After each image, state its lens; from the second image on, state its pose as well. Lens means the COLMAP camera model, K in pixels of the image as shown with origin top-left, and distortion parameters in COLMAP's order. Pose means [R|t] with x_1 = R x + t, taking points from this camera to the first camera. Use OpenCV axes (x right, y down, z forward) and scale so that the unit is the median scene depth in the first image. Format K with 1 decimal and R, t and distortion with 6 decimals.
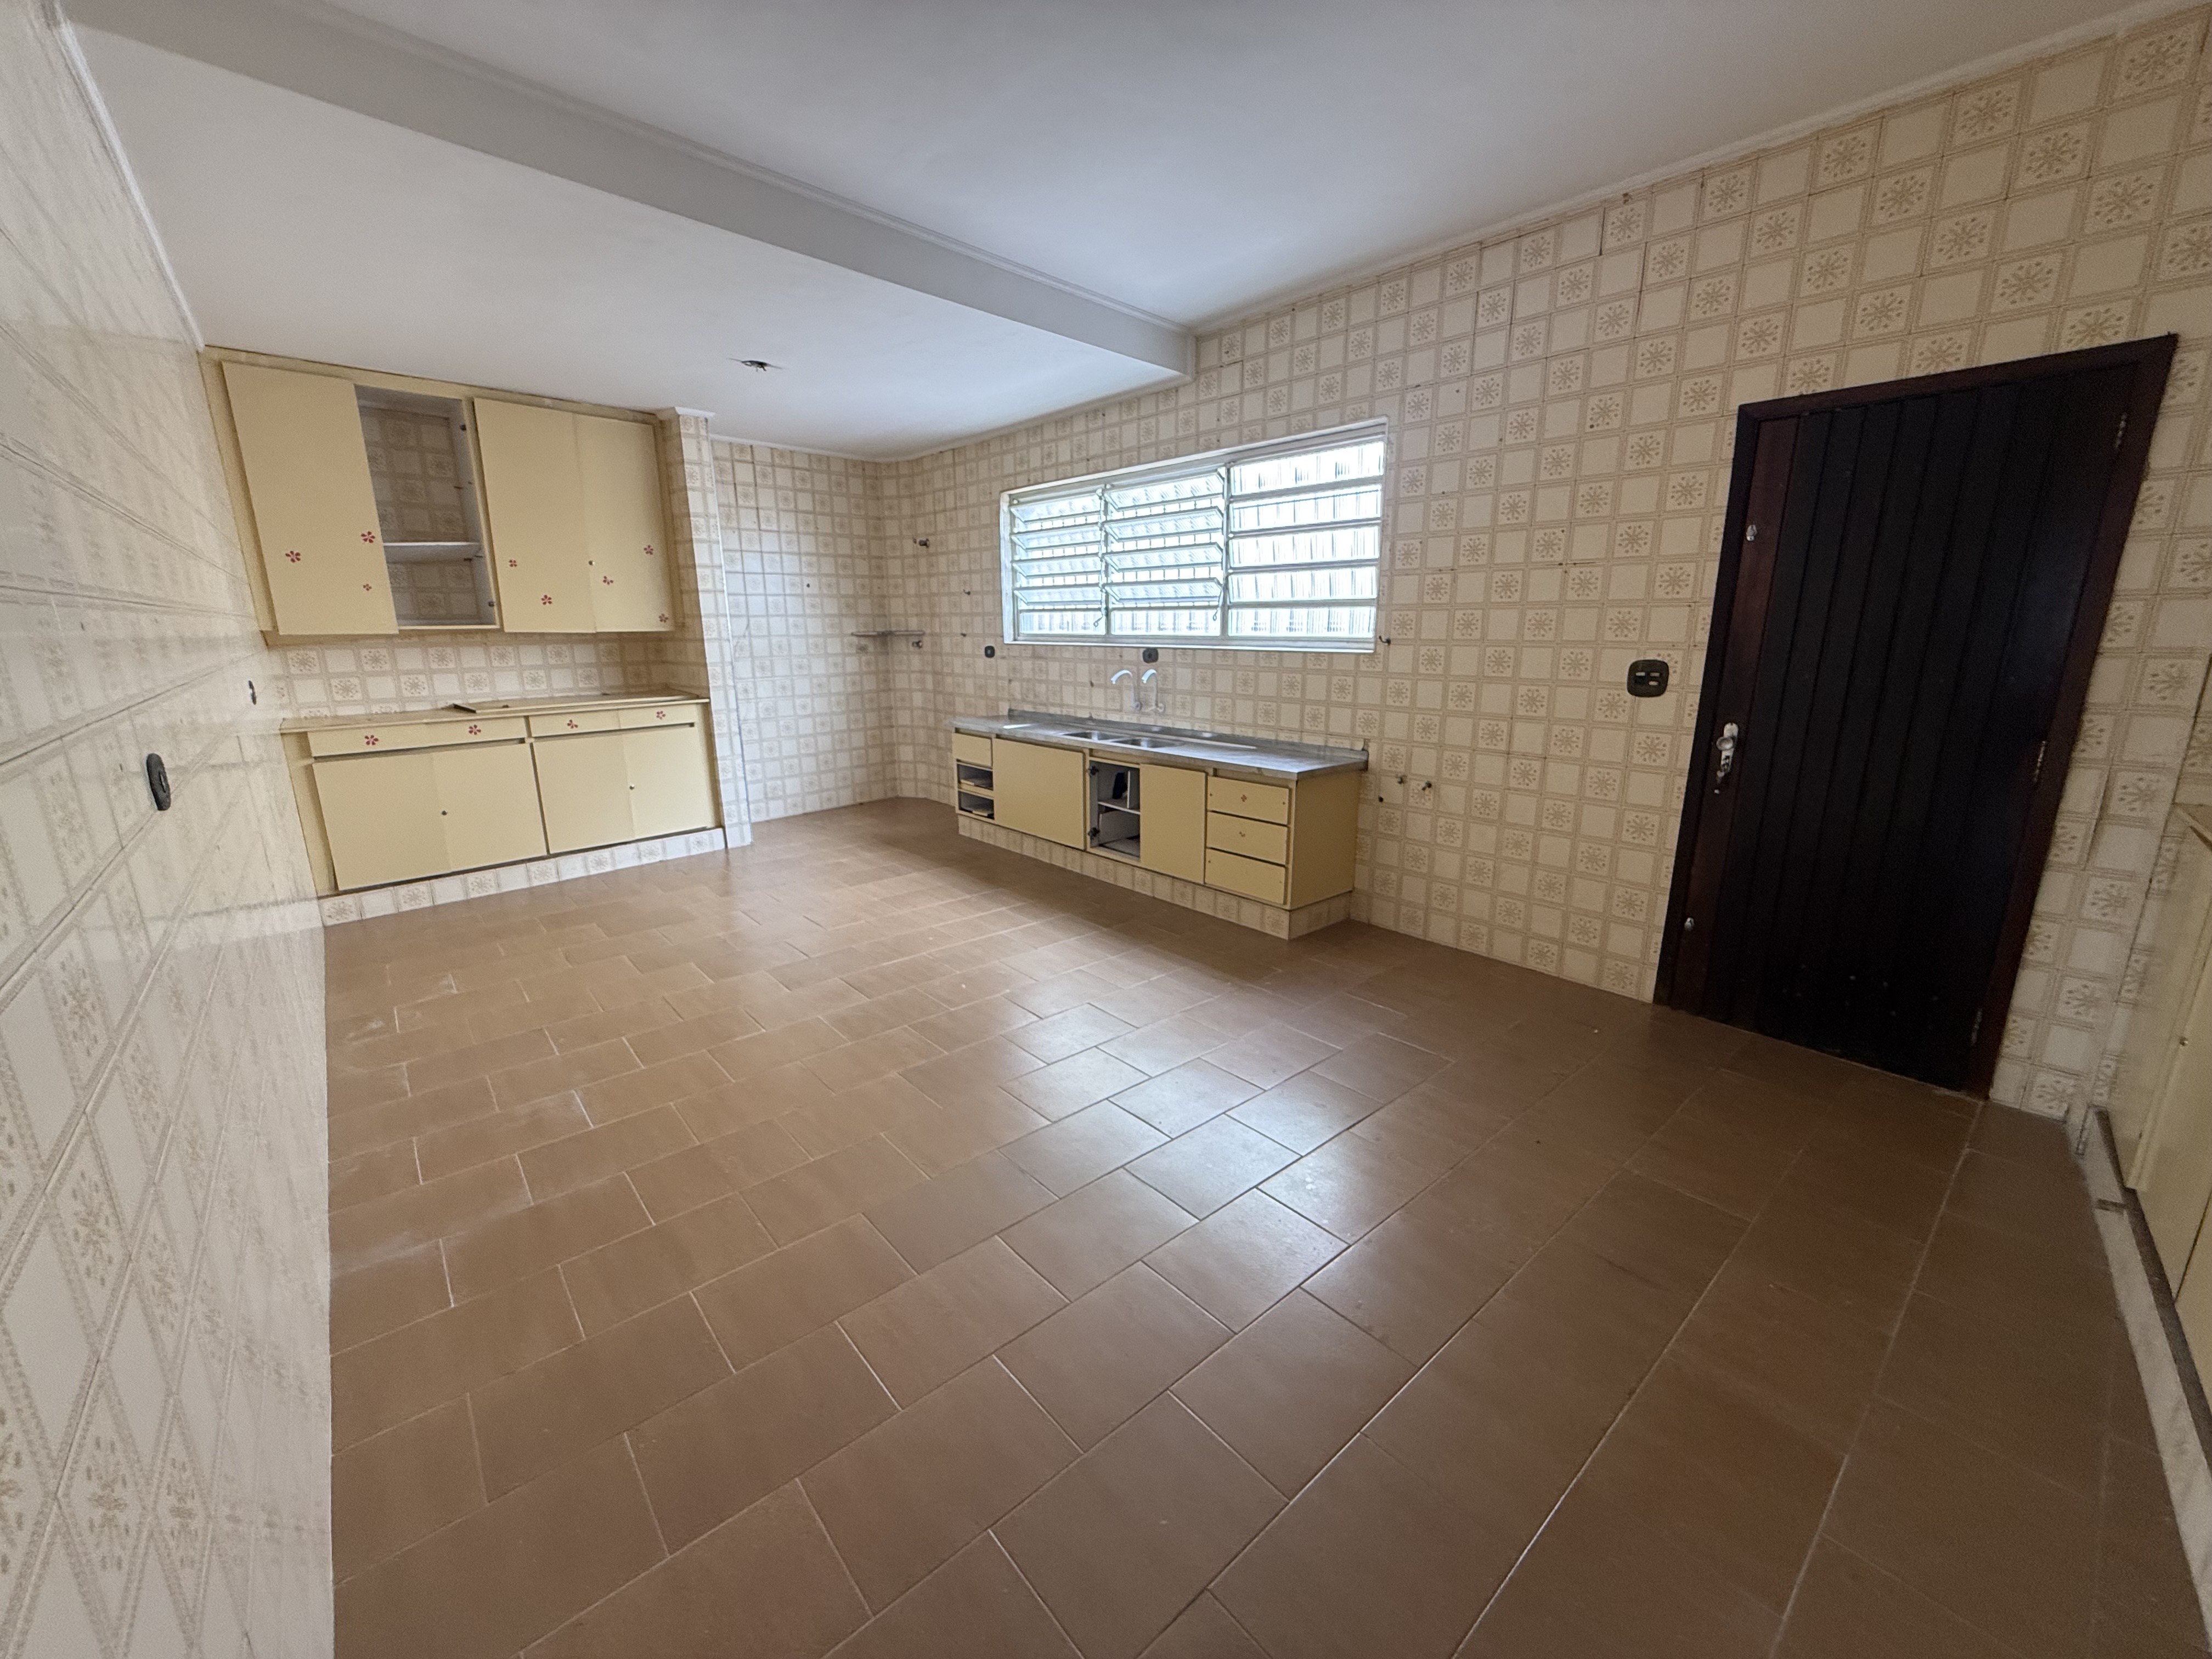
lens RADIAL K [[888.0, 0, 1095.2], [0, 888.0, 828.0], [0, 0, 1]] dist [-0.000410, -0.000151]
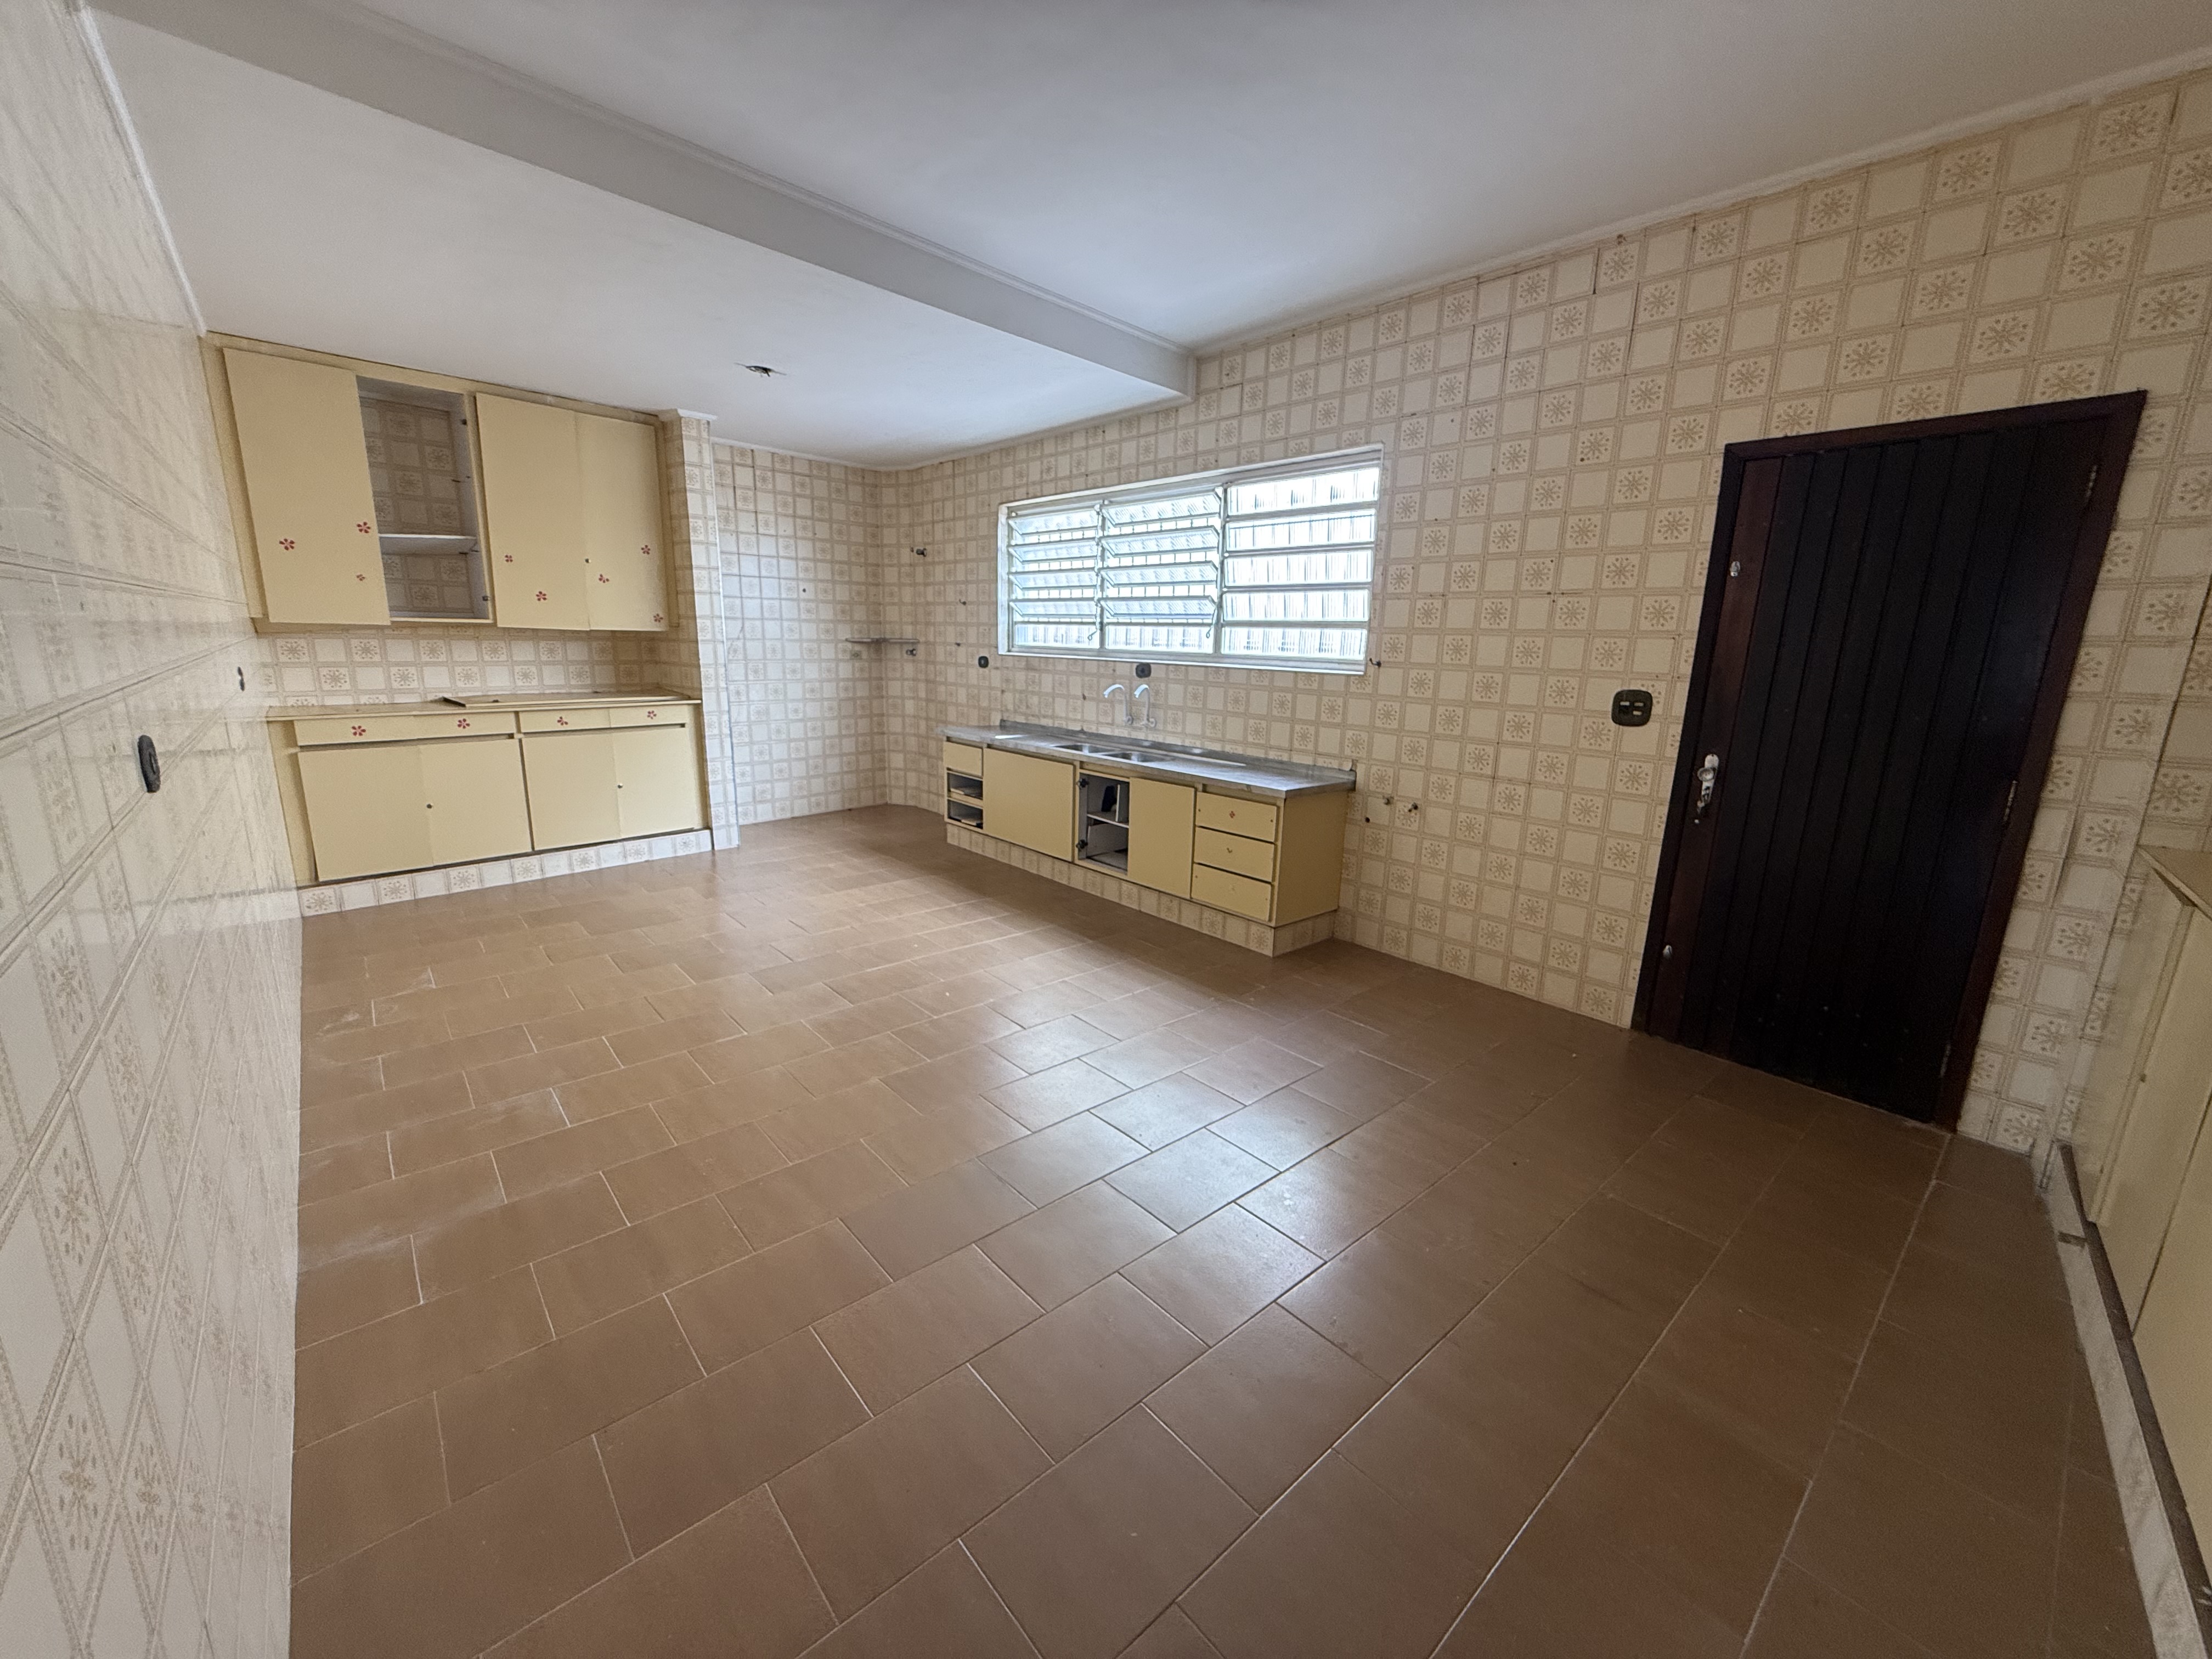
lens RADIAL K [[888.0, 0, 1095.2], [0, 888.0, 828.7], [0, 0, 1]] dist [-0.000410, -0.000151]
pose [[0.999488, 0.028894, 0.013716, -0.001357], [-0.028690, 0.999478, -0.014859, 0.002094], [-0.014138, 0.014457, 0.999796, -0.004968]]
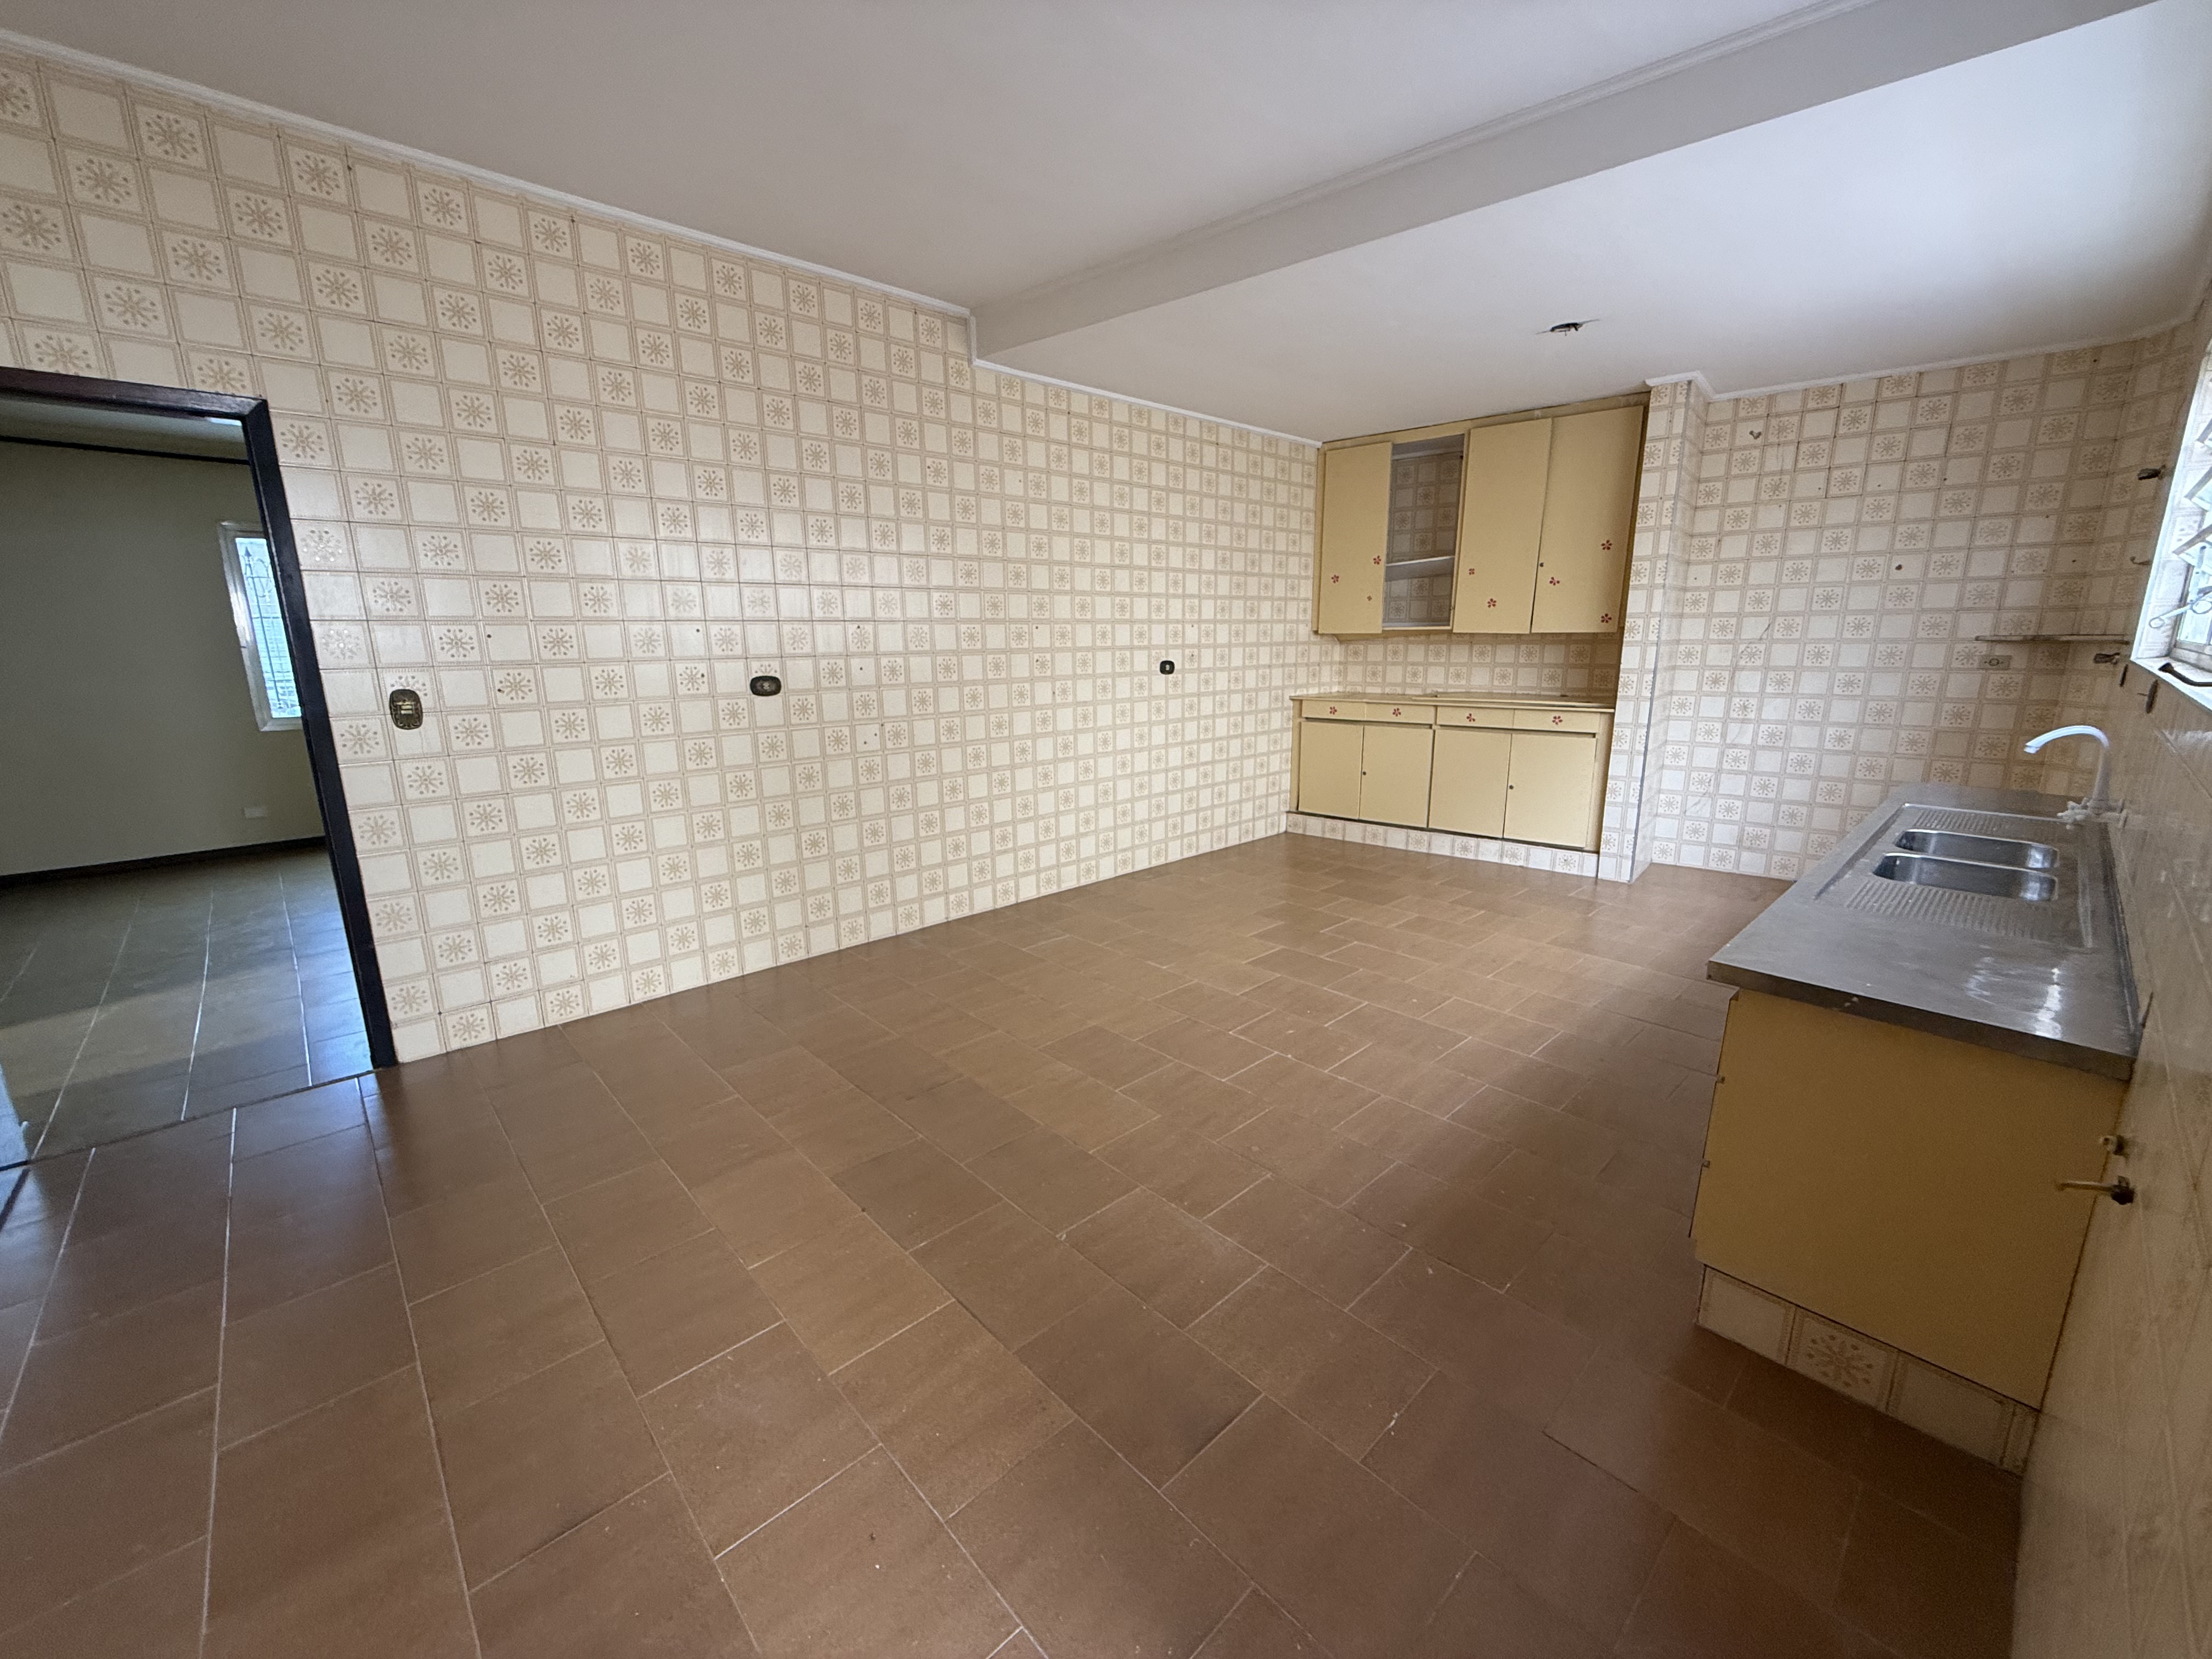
lens RADIAL K [[888.0, 0, 1113.1], [0, 888.0, 832.3], [0, 0, 1]] dist [-0.000410, -0.000151]
pose [[0.047781, 0.225997, -0.972955, 0.654165], [-0.218292, 0.952885, 0.210615, -0.159728], [0.974713, 0.202325, 0.094863, 0.683713]]
